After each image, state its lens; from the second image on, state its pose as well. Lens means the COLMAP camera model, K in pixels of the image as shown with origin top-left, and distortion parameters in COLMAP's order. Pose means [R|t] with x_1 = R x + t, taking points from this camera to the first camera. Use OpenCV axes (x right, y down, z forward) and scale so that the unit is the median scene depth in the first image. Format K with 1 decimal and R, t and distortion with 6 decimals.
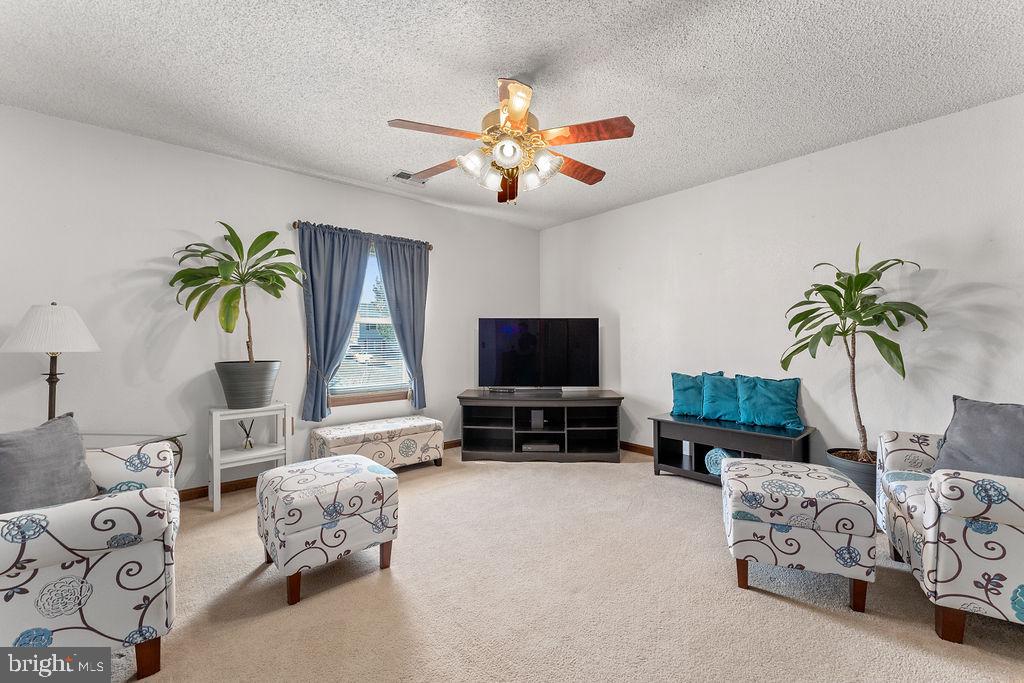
lens RADIAL K [[413.3, 0, 508.4], [0, 413.3, 346.4], [0, 0, 1]] dist [0.001934, -0.000243]
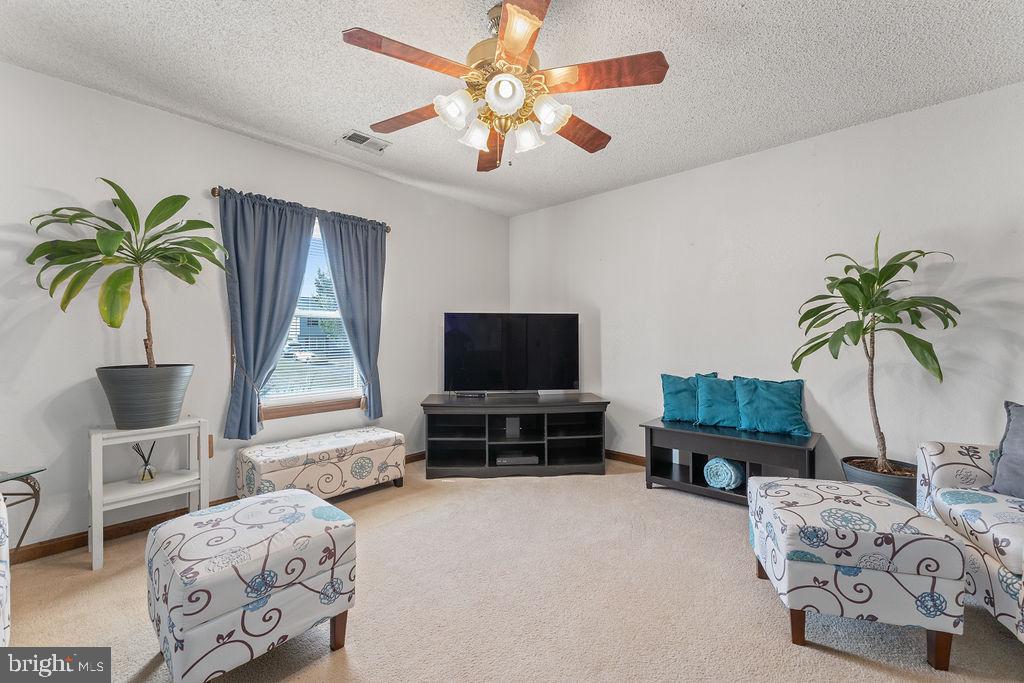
lens RADIAL K [[413.3, 0, 507.9], [0, 413.3, 344.3], [0, 0, 1]] dist [0.001934, -0.000243]
pose [[0.992783, -0.000471, 0.119921, -0.064052], [0.000359, 0.999999, 0.000952, -0.003517], [-0.119922, -0.000902, 0.992783, 0.175198]]
